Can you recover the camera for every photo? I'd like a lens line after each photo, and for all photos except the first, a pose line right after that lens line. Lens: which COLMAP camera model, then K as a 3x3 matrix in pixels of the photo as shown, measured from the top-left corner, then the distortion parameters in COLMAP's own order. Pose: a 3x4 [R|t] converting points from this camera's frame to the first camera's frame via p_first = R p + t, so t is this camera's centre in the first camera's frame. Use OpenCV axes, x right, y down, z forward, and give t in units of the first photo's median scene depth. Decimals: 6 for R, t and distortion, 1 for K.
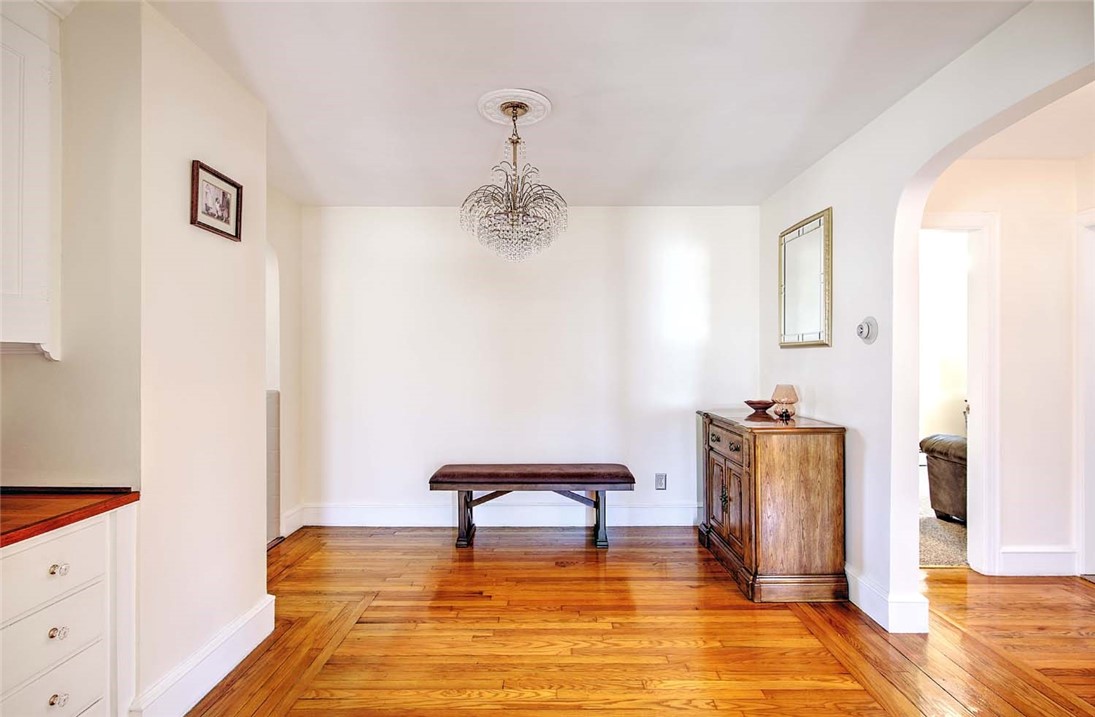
lens RADIAL K [[532.9, 0, 547.5], [0, 532.9, 358.5], [0, 0, 1]] dist [0.000866, 0.000120]
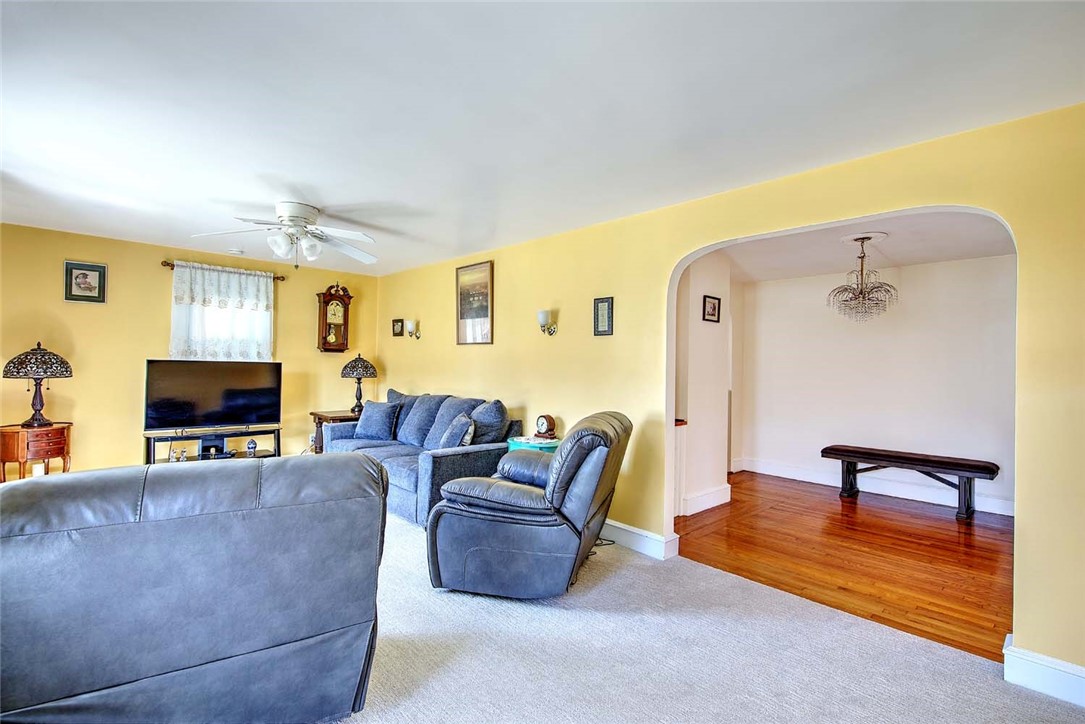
lens RADIAL K [[493.9, 0, 542.5], [0, 493.9, 362.0], [0, 0, 1]] dist [-0.000797, 0.000064]
pose [[0.687072, 0.006997, -0.726556, 0.351320], [-0.016458, 0.999847, -0.005934, -0.019842], [0.726403, 0.016035, 0.687082, -0.795278]]
